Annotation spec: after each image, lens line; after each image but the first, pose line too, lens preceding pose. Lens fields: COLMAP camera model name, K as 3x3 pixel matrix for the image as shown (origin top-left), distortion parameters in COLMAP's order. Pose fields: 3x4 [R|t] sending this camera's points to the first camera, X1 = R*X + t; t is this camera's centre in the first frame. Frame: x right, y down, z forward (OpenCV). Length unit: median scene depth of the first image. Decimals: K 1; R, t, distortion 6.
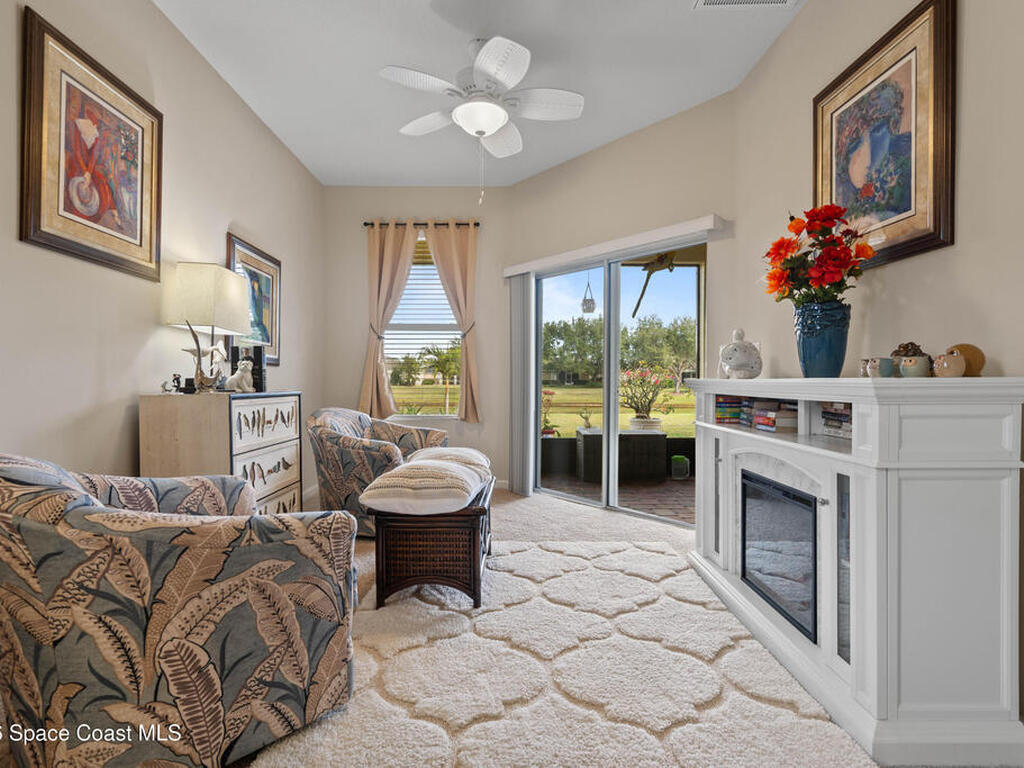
lens RADIAL K [[516.6, 0, 519.5], [0, 516.6, 388.2], [0, 0, 1]] dist [-0.006901, 0.004602]
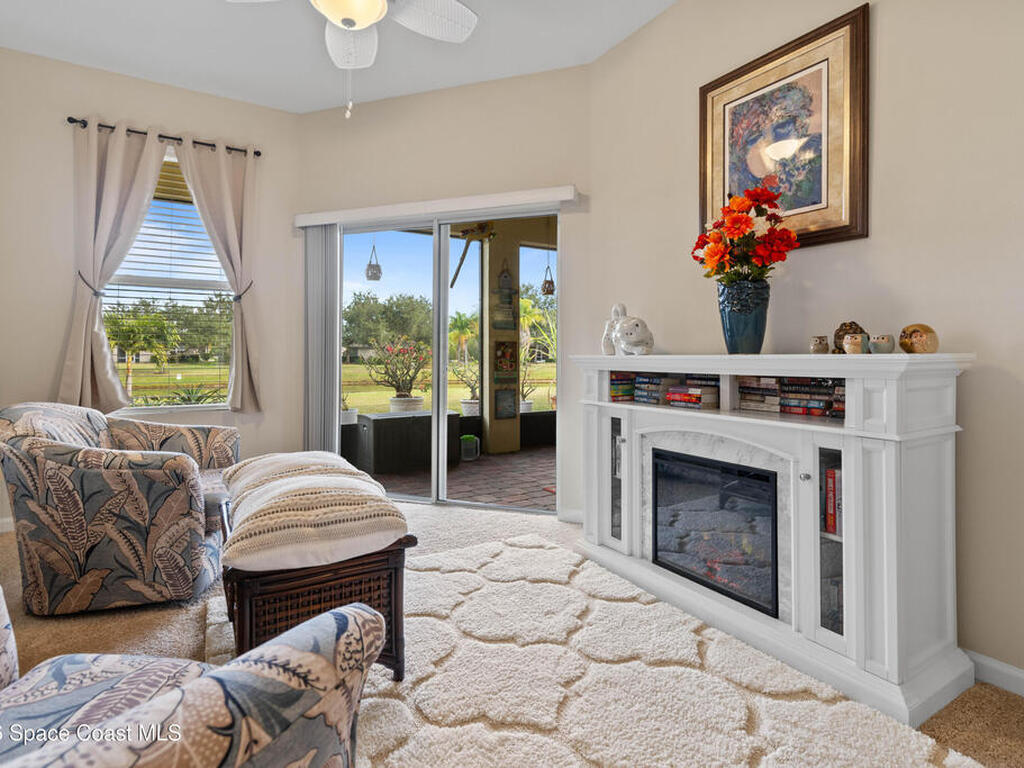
lens RADIAL K [[516.6, 0, 471.0], [0, 516.6, 354.2], [0, 0, 1]] dist [-0.006901, 0.004602]
pose [[0.862139, 0.000465, 0.506672, -0.346373], [0.009731, 0.999800, -0.017476, -0.005904], [-0.506579, 0.019997, 0.861962, 0.327152]]
